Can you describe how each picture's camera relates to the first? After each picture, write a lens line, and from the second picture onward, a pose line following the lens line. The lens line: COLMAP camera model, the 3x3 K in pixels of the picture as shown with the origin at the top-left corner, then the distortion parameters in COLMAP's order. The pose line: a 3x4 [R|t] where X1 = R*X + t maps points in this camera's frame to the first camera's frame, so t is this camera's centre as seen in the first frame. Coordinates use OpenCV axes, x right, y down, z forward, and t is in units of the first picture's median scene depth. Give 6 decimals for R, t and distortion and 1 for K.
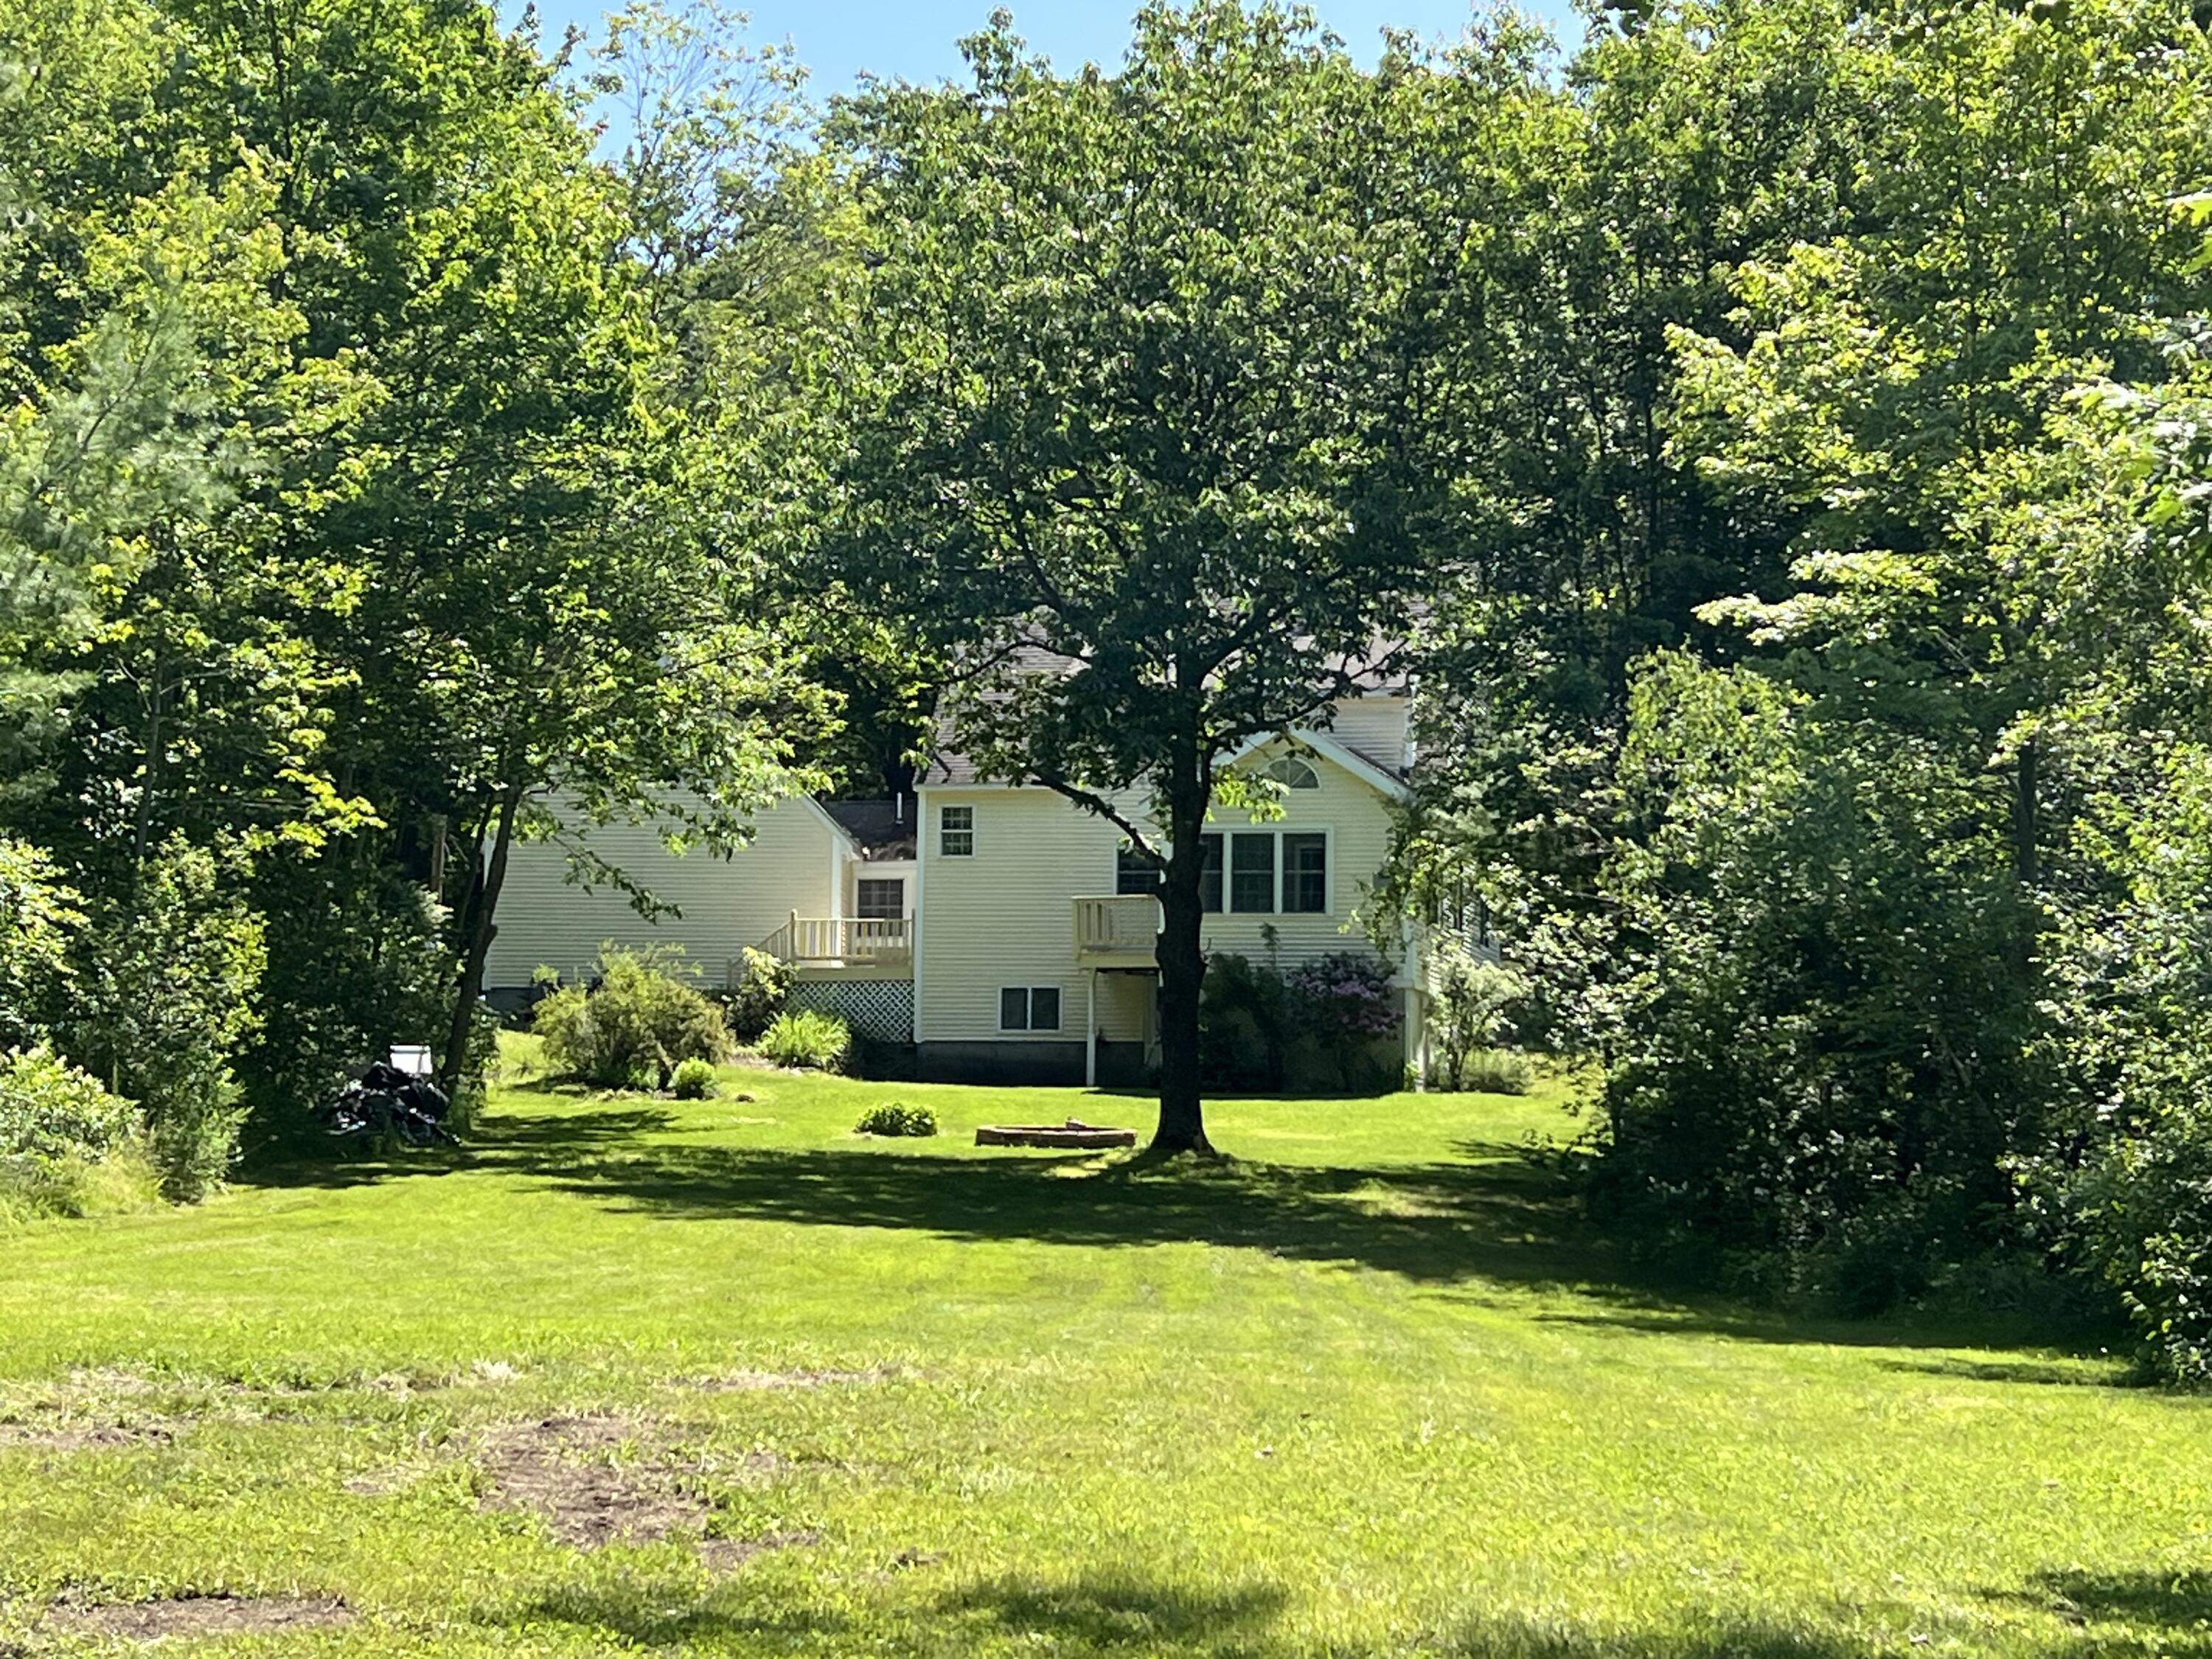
lens RADIAL K [[4380.1, 0, 1109.9], [0, 4380.1, 834.7], [0, 0, 1]] dist [0.068995, 0.000000]
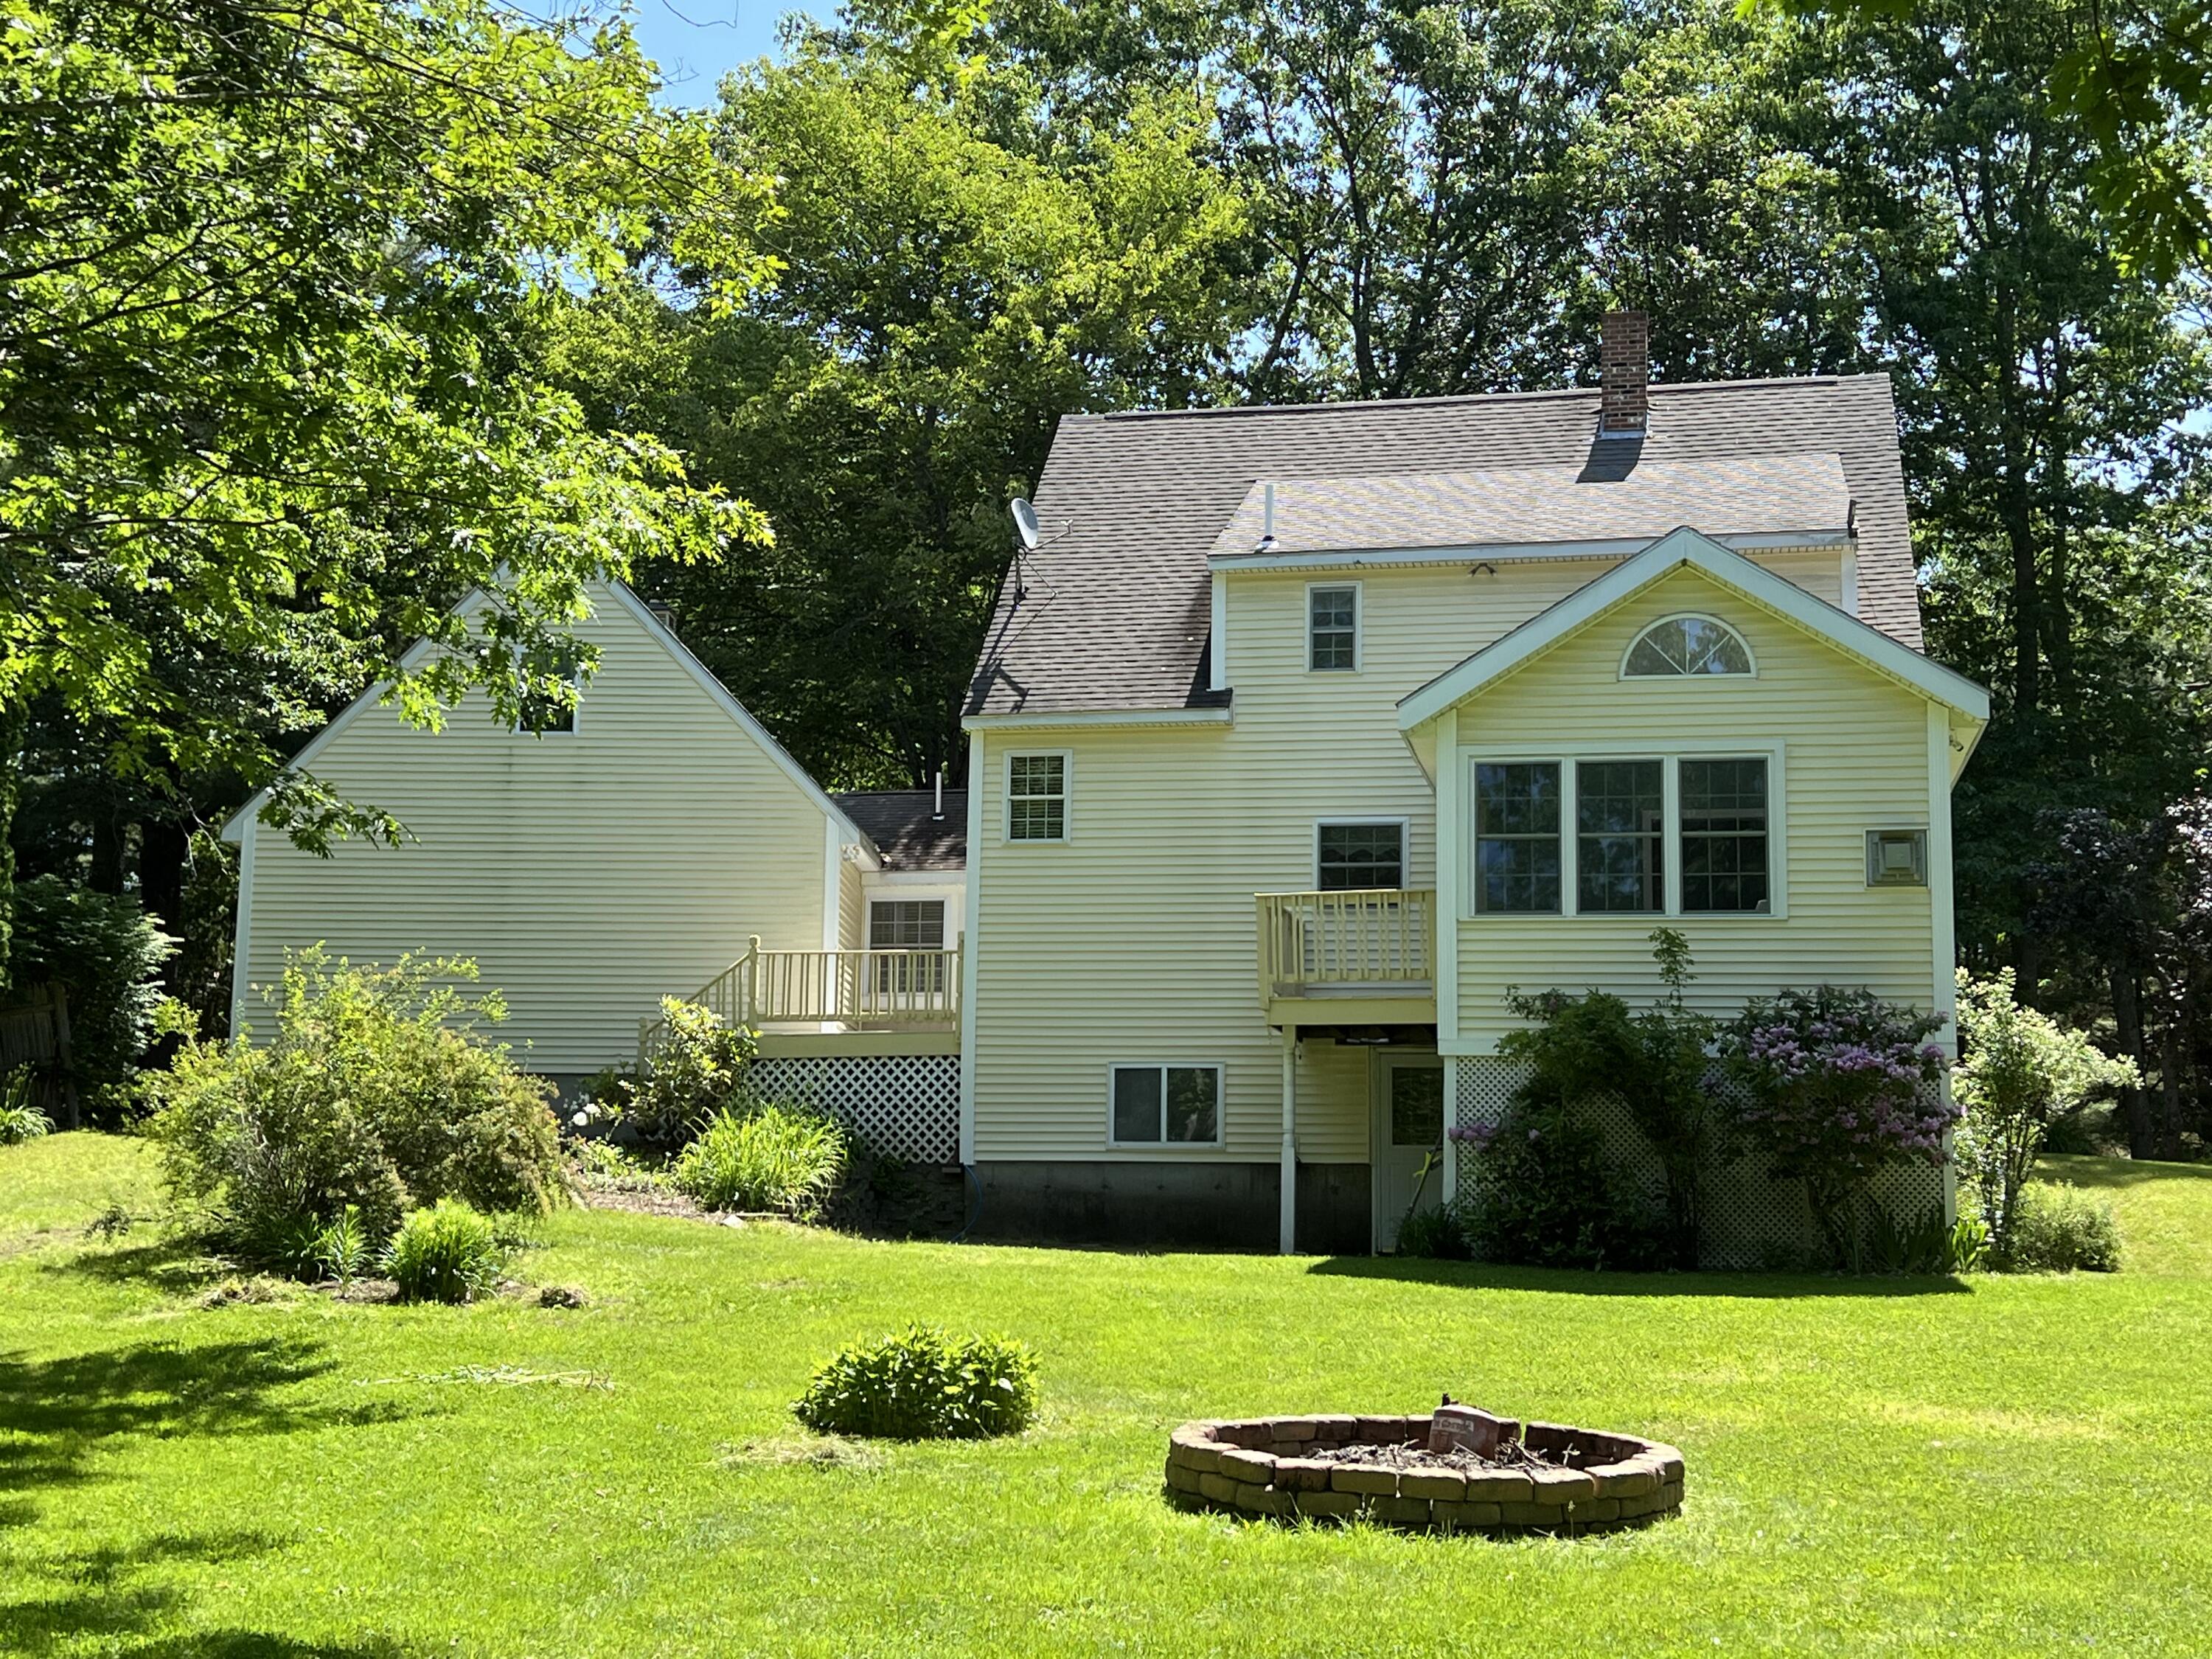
lens RADIAL K [[2931.7, 0, 1103.5], [0, 2931.7, 812.0], [0, 0, 1]] dist [0.110131, 0.000000]
pose [[0.999973, 0.004289, 0.005977, -0.029686], [-0.003843, 0.997347, -0.072688, 0.030570], [-0.006273, 0.072663, 0.997337, 0.639924]]
